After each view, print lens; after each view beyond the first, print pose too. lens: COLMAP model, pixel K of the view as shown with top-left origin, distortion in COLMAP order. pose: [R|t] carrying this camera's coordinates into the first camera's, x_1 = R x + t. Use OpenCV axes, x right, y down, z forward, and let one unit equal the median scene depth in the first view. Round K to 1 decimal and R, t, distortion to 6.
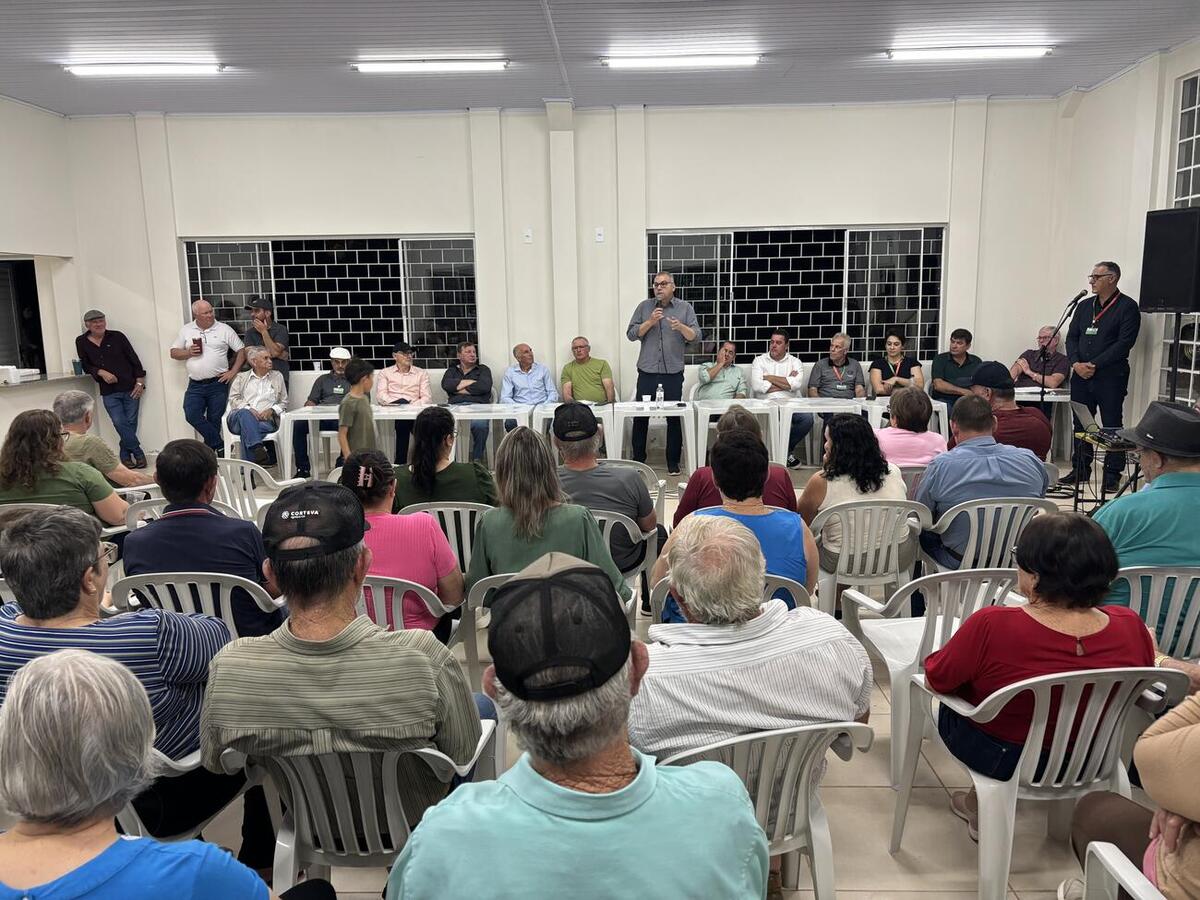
lens RADIAL K [[901.9, 0, 600.0], [0, 901.9, 479.1], [0, 0, 1]] dist [0.005693, 0.000780]
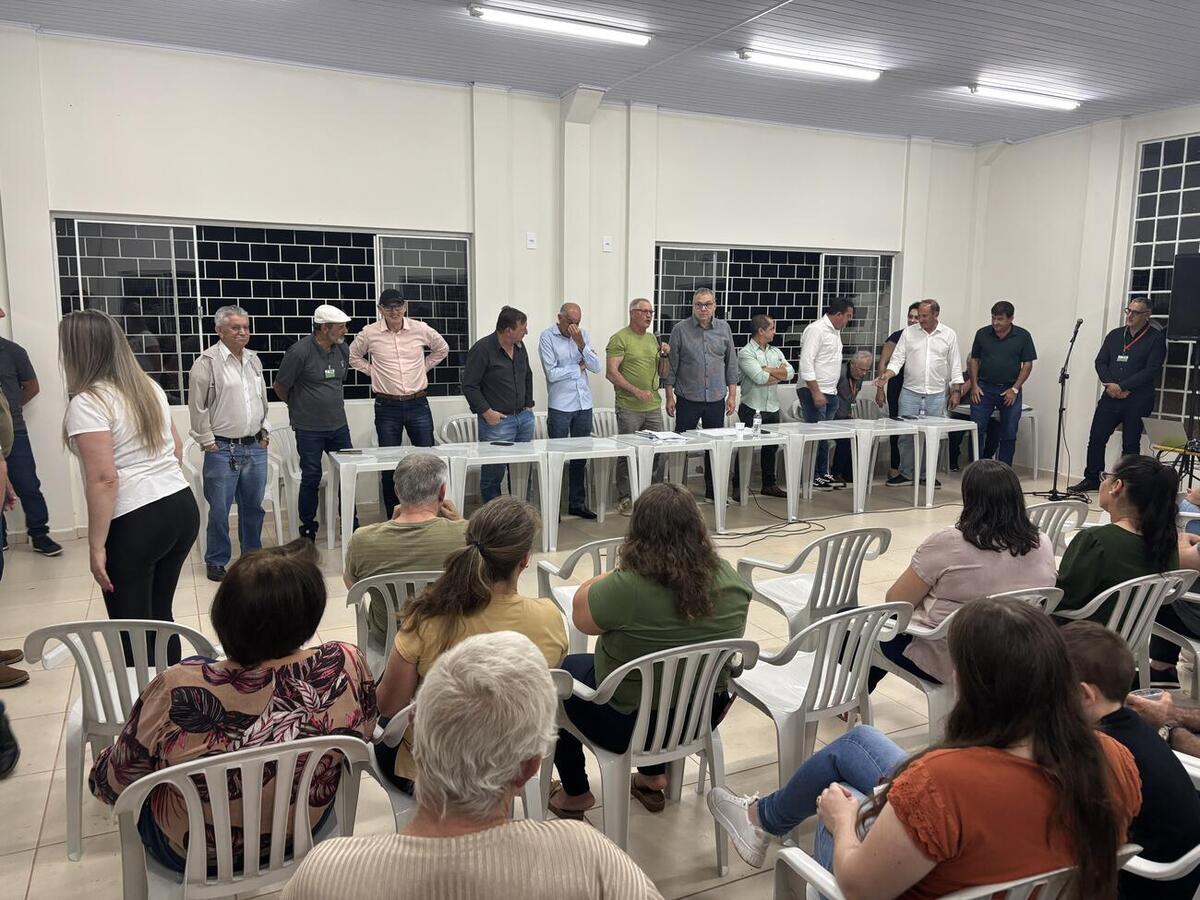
lens RADIAL K [[901.9, 0, 600.0], [0, 901.9, 479.1], [0, 0, 1]] dist [0.005693, 0.000780]
pose [[0.893017, -0.057840, 0.446290, -0.414183], [0.062179, 0.998053, 0.004930, -0.044406], [-0.445707, 0.023348, 0.894875, 0.212607]]
